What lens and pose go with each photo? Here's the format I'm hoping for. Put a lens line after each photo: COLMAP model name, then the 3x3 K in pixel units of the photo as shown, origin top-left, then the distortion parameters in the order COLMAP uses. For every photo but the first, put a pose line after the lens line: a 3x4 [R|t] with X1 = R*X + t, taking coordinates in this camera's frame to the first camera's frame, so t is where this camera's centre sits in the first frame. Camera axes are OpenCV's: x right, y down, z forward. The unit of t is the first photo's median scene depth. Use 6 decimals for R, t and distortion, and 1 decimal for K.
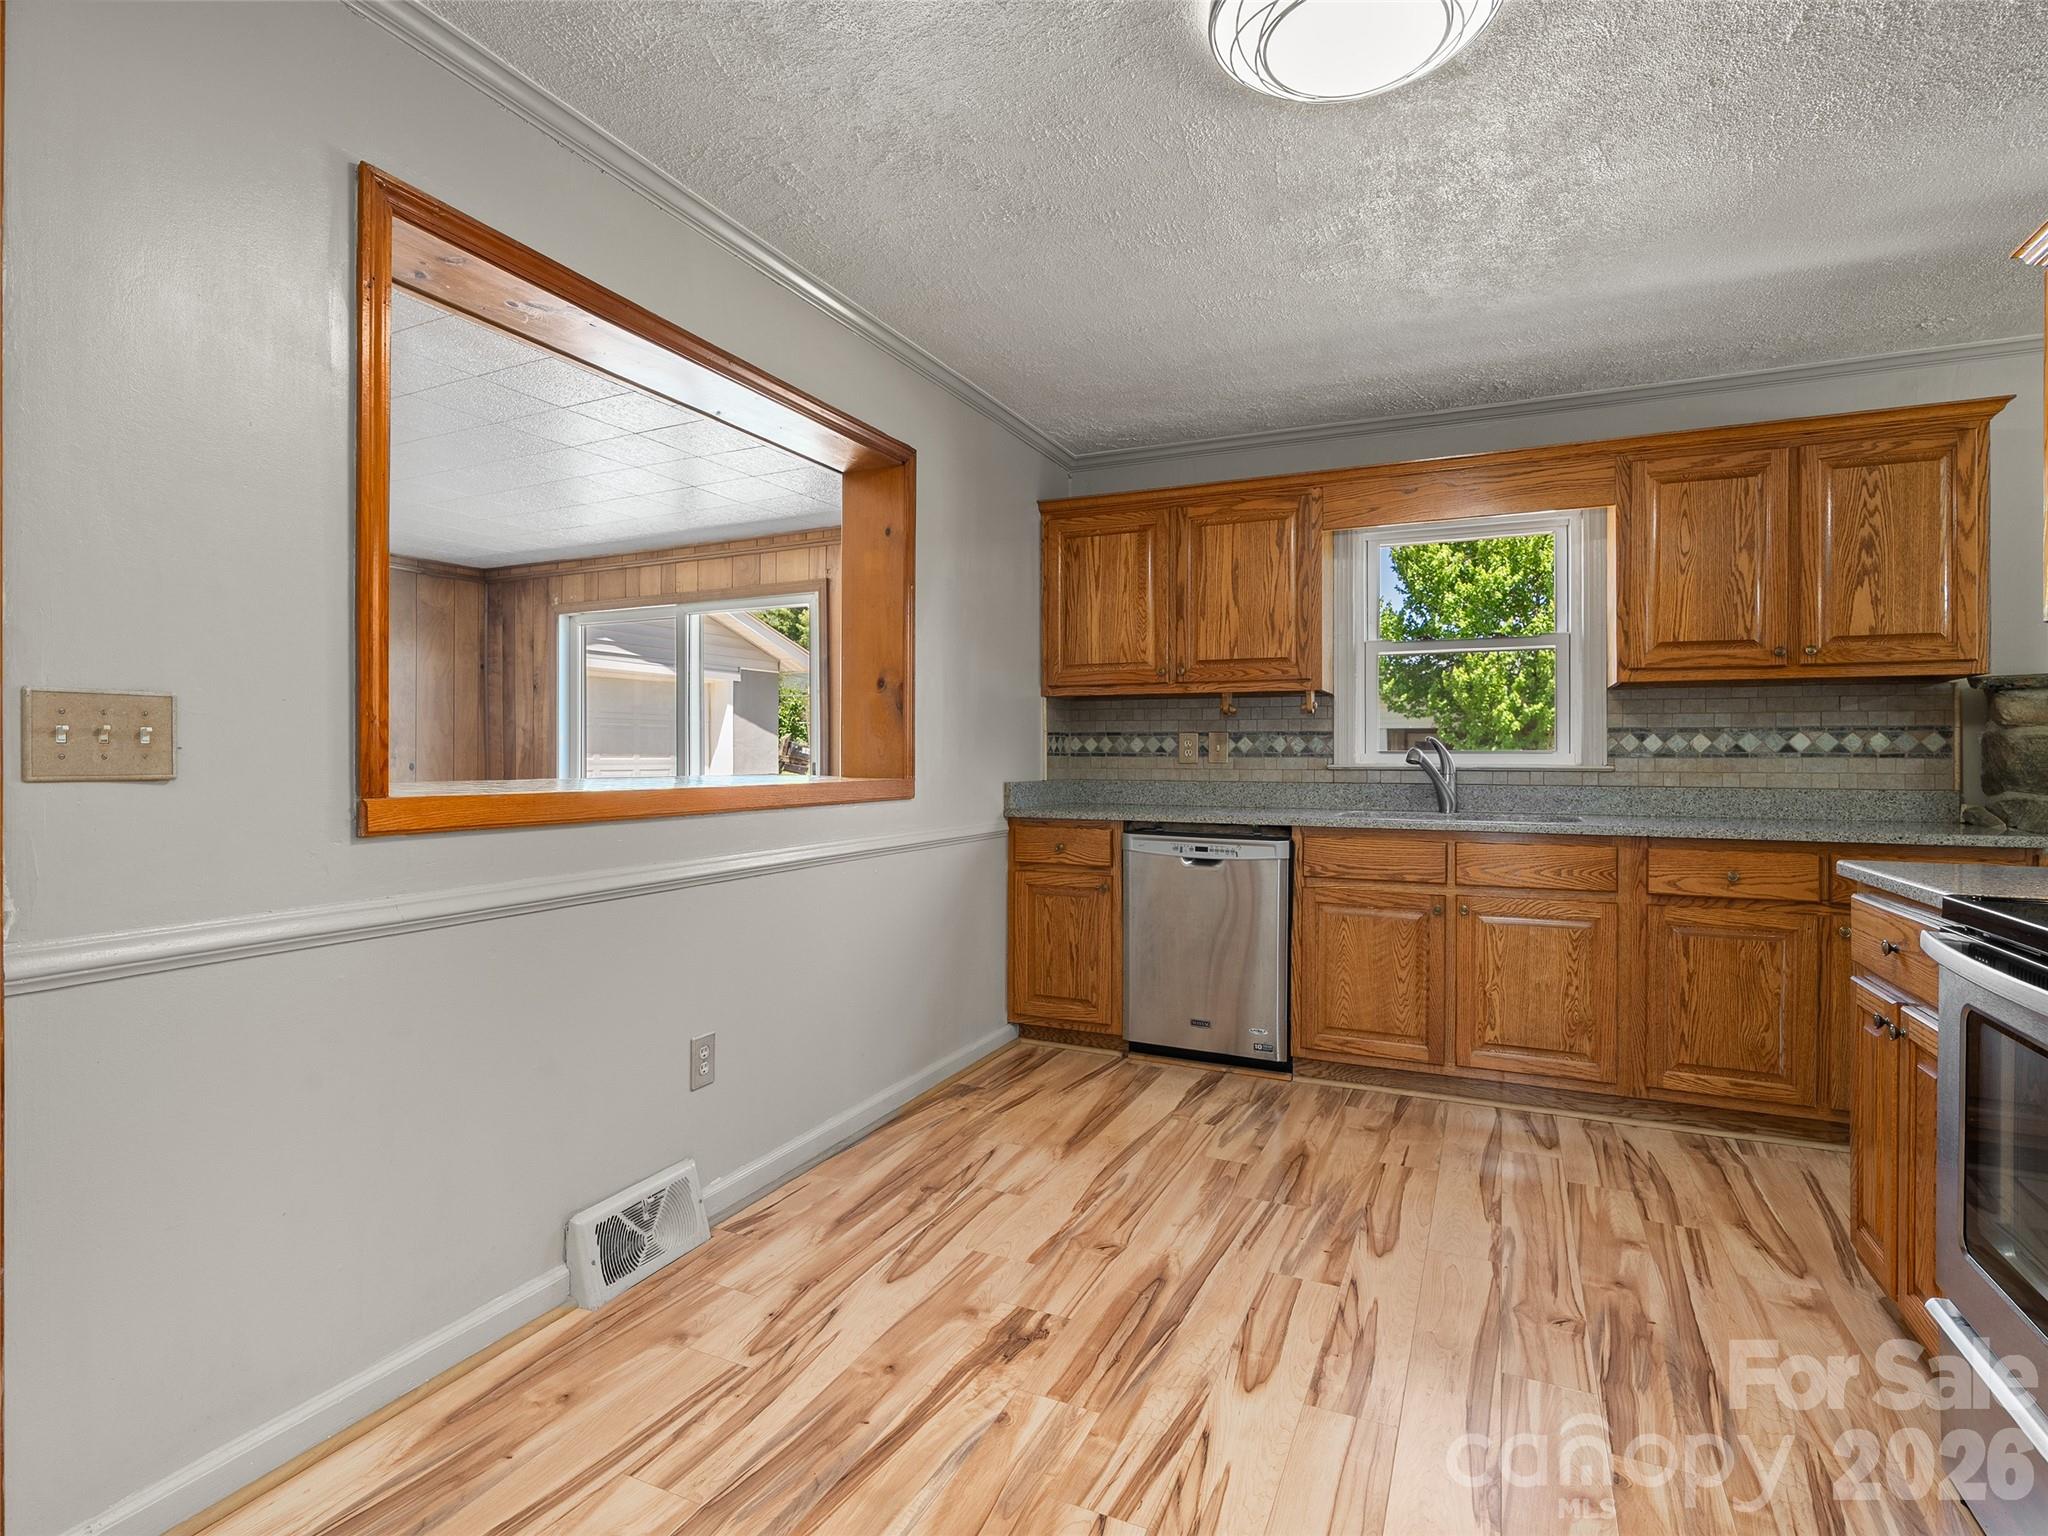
lens RADIAL K [[1040.0, 0, 1004.7], [0, 1040.0, 773.8], [0, 0, 1]] dist [-0.011626, 0.001453]
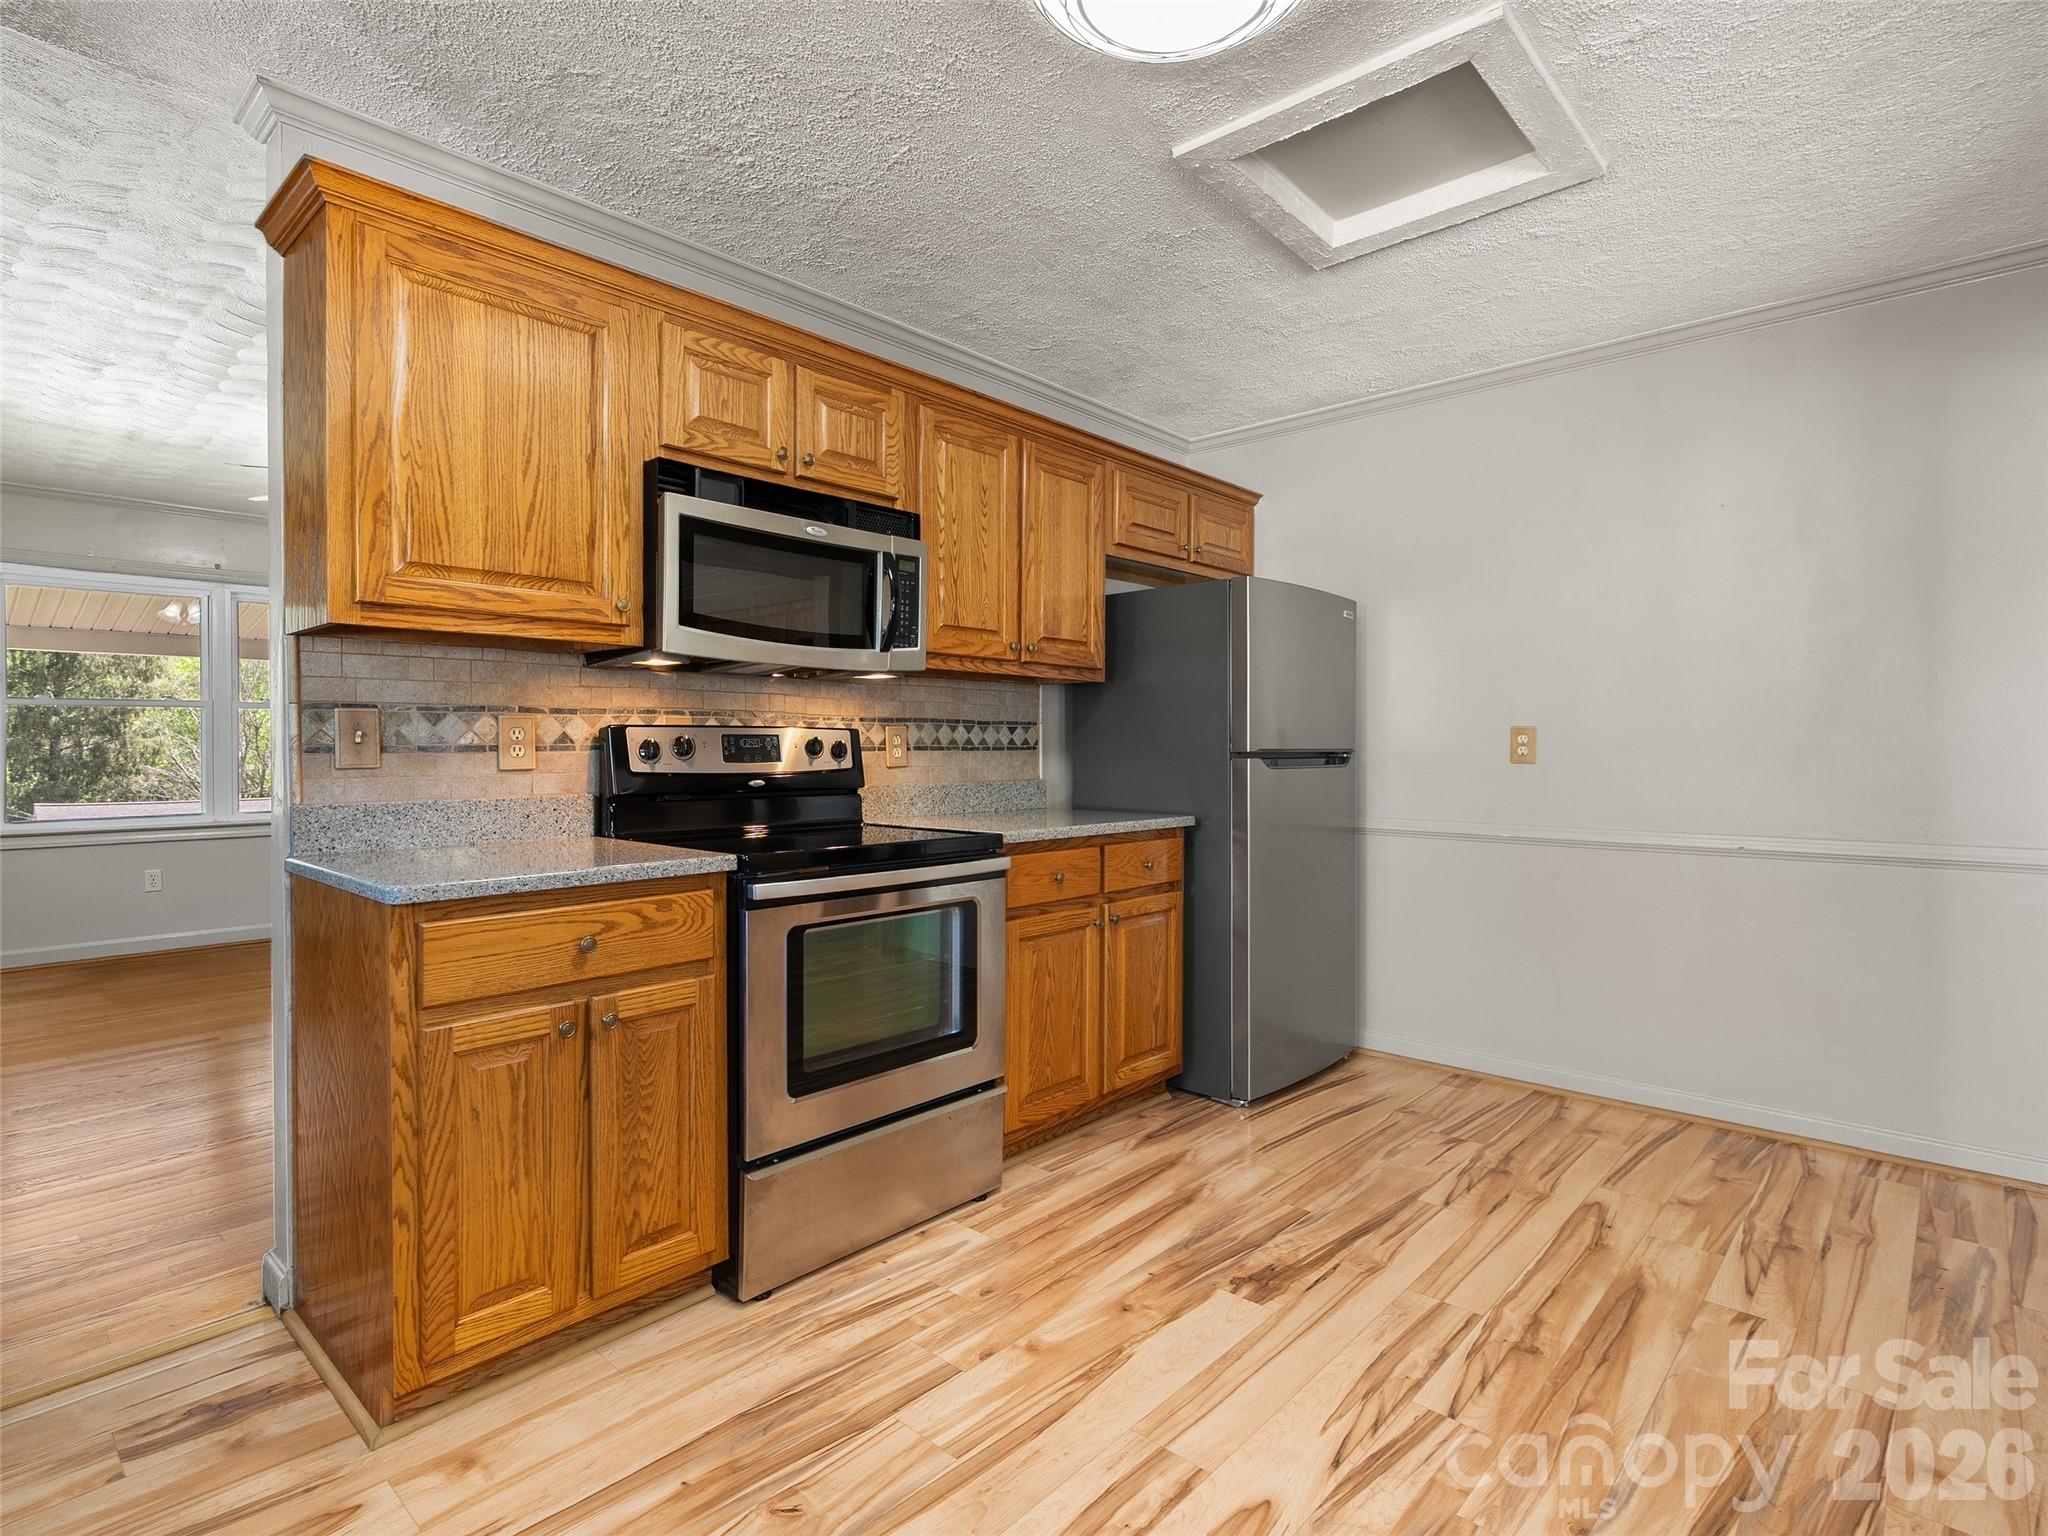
lens RADIAL K [[1040.0, 0, 1021.1], [0, 1040.0, 749.4], [0, 0, 1]] dist [-0.011626, 0.001453]
pose [[-0.957640, -0.003627, 0.287946, 0.195369], [0.003598, 0.999692, 0.024556, -0.039168], [-0.287946, 0.024552, -0.957332, 1.927068]]
